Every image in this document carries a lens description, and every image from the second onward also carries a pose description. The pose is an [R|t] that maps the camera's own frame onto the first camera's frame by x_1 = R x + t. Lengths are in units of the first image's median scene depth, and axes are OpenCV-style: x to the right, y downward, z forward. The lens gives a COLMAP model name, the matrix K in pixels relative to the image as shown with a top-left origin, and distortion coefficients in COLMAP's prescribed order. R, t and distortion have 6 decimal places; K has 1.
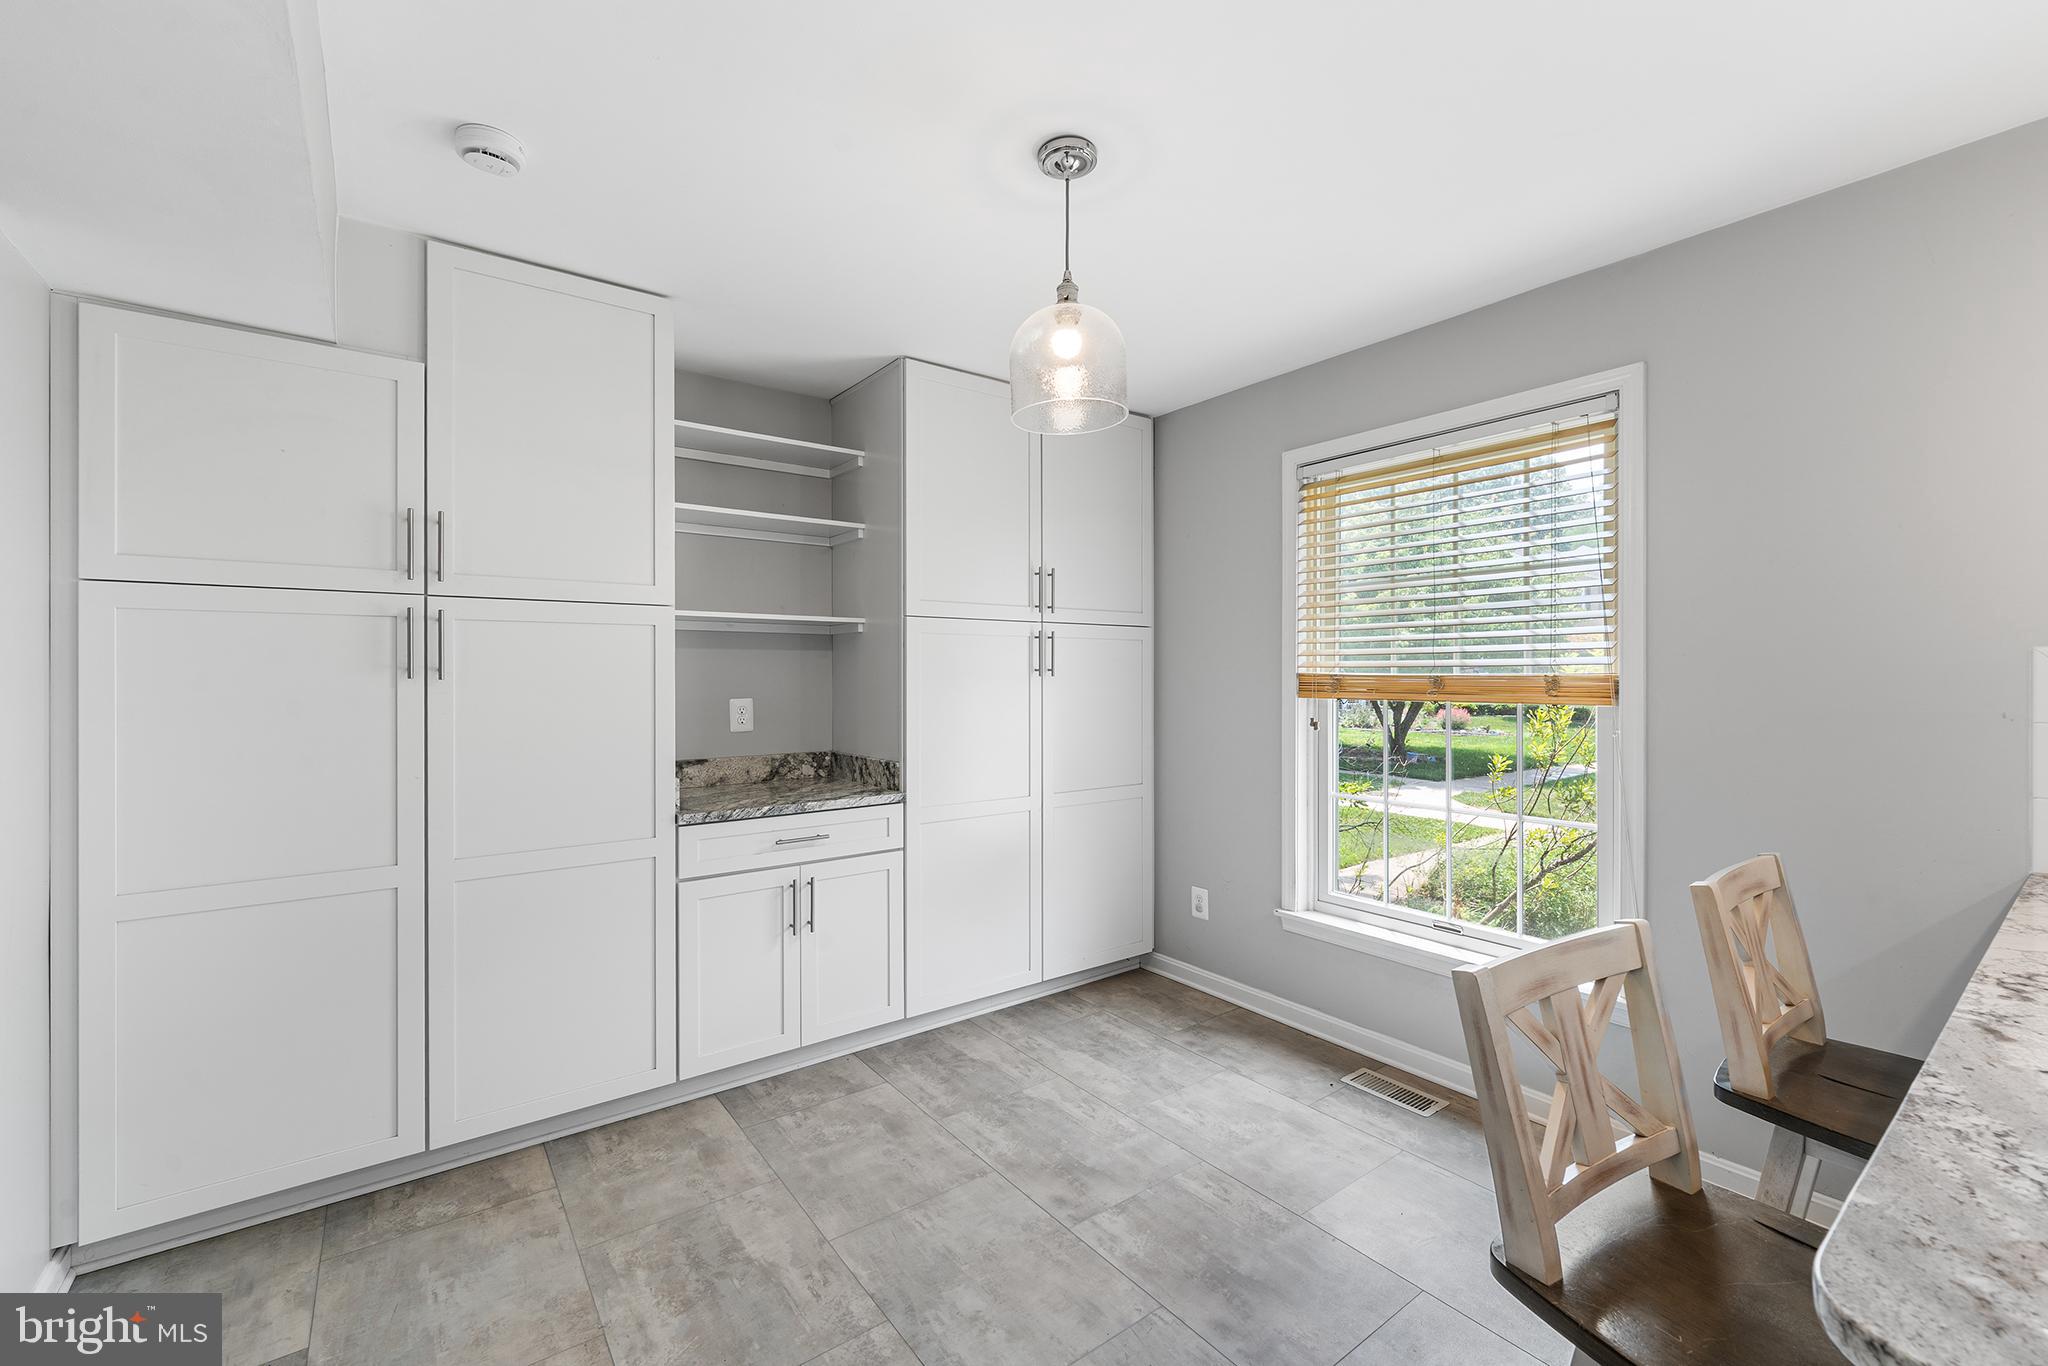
lens RADIAL K [[840.0, 0, 1019.3], [0, 840.0, 675.1], [0, 0, 1]] dist [0.003523, 0.000272]
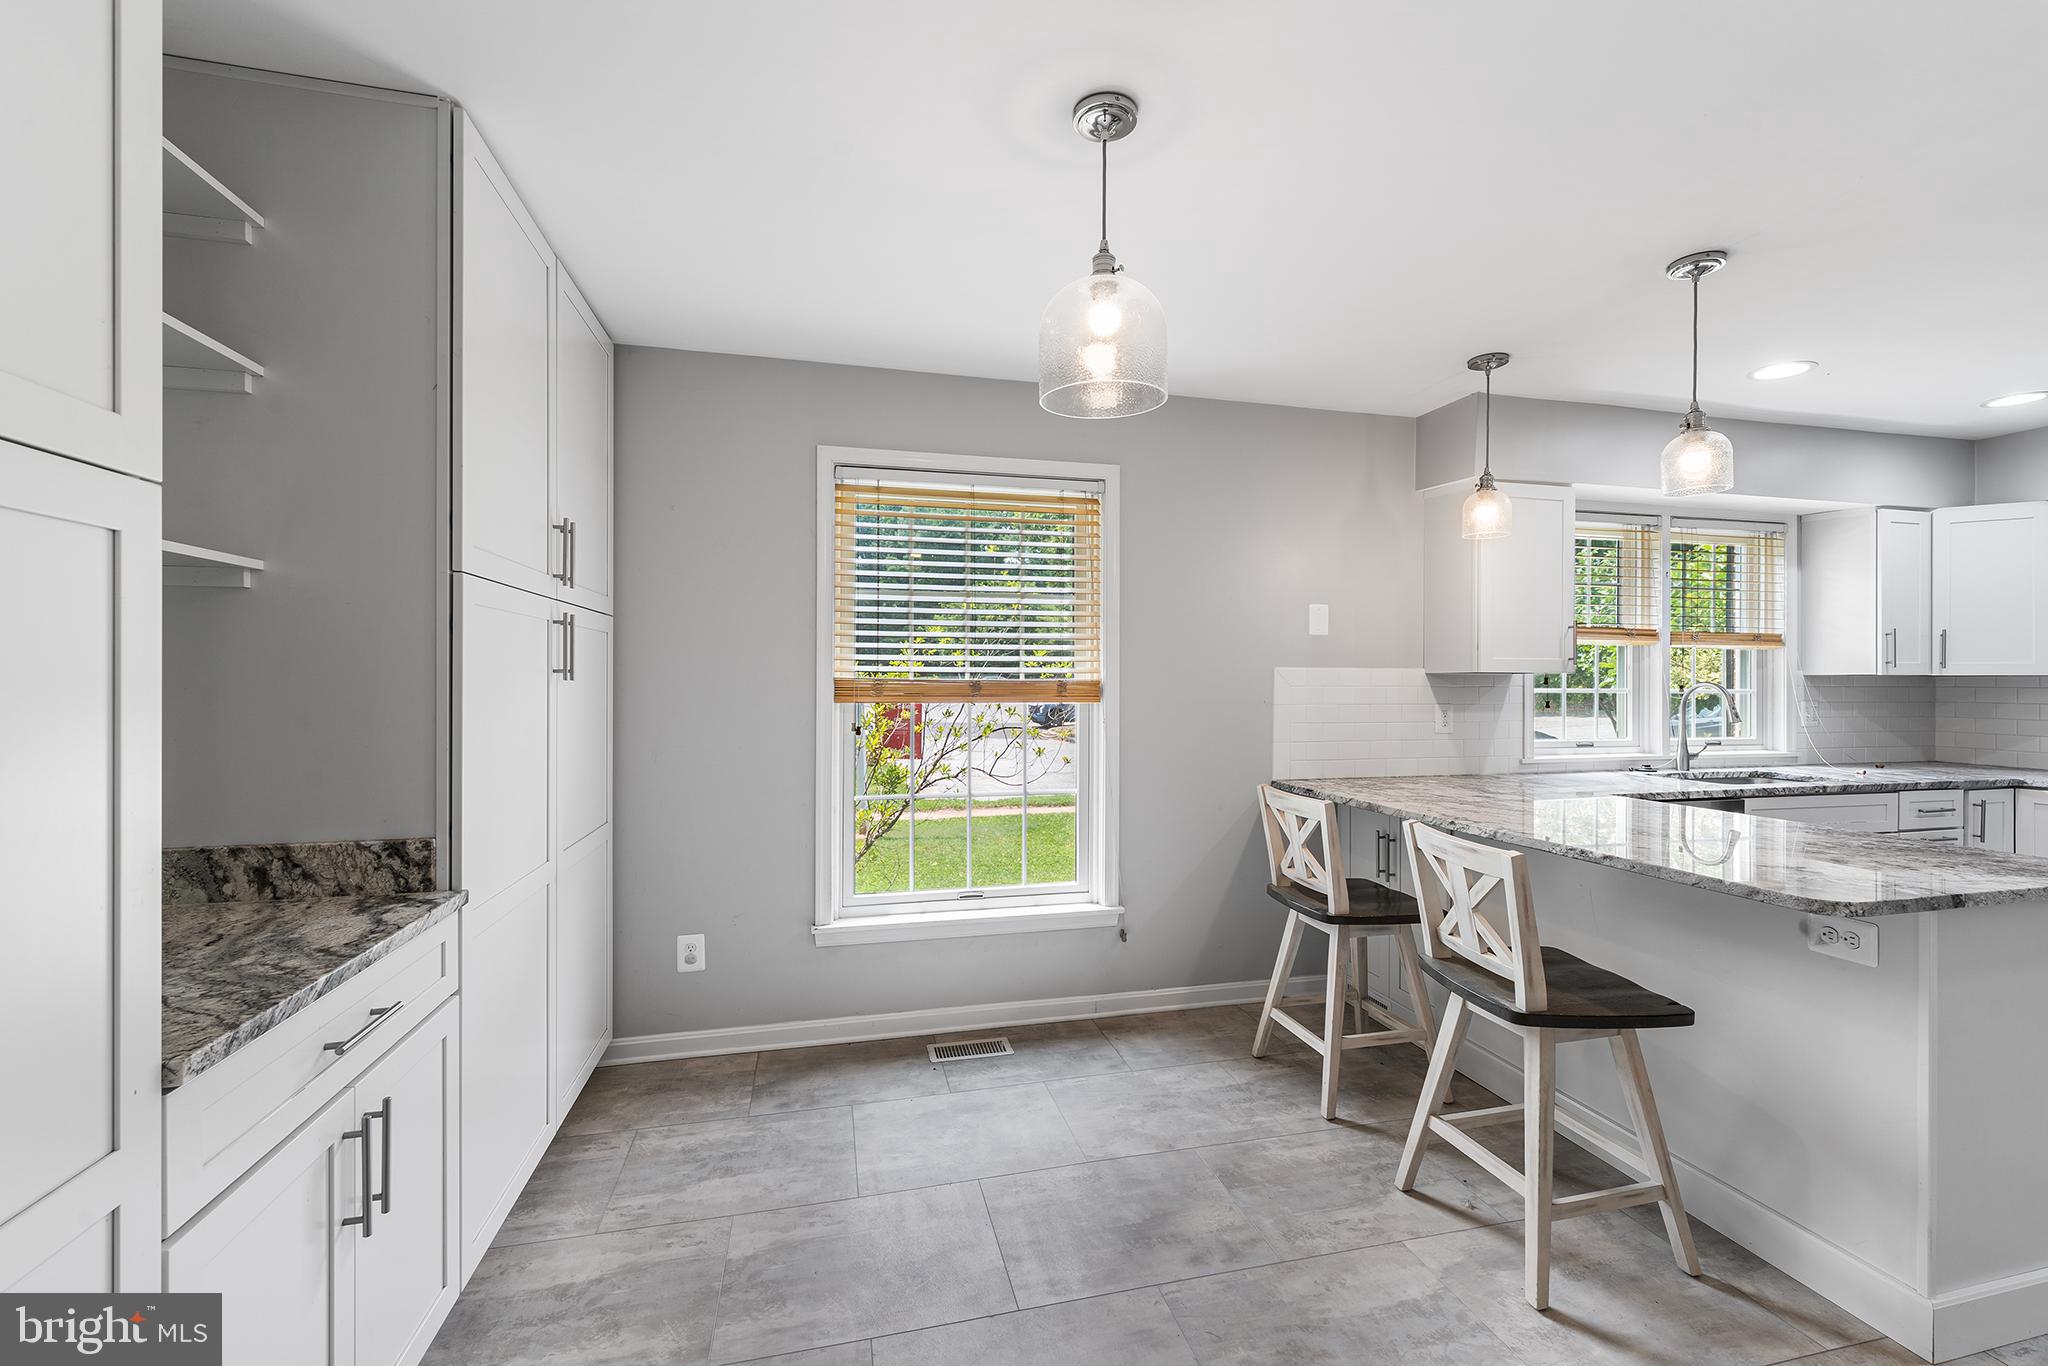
lens RADIAL K [[840.0, 0, 1030.7], [0, 840.0, 686.0], [0, 0, 1]] dist [0.003523, 0.000272]
pose [[0.391589, -0.003320, 0.920134, -0.500116], [-0.002980, 0.999984, 0.004876, 0.001601], [-0.920135, -0.004651, 0.391573, 0.435949]]
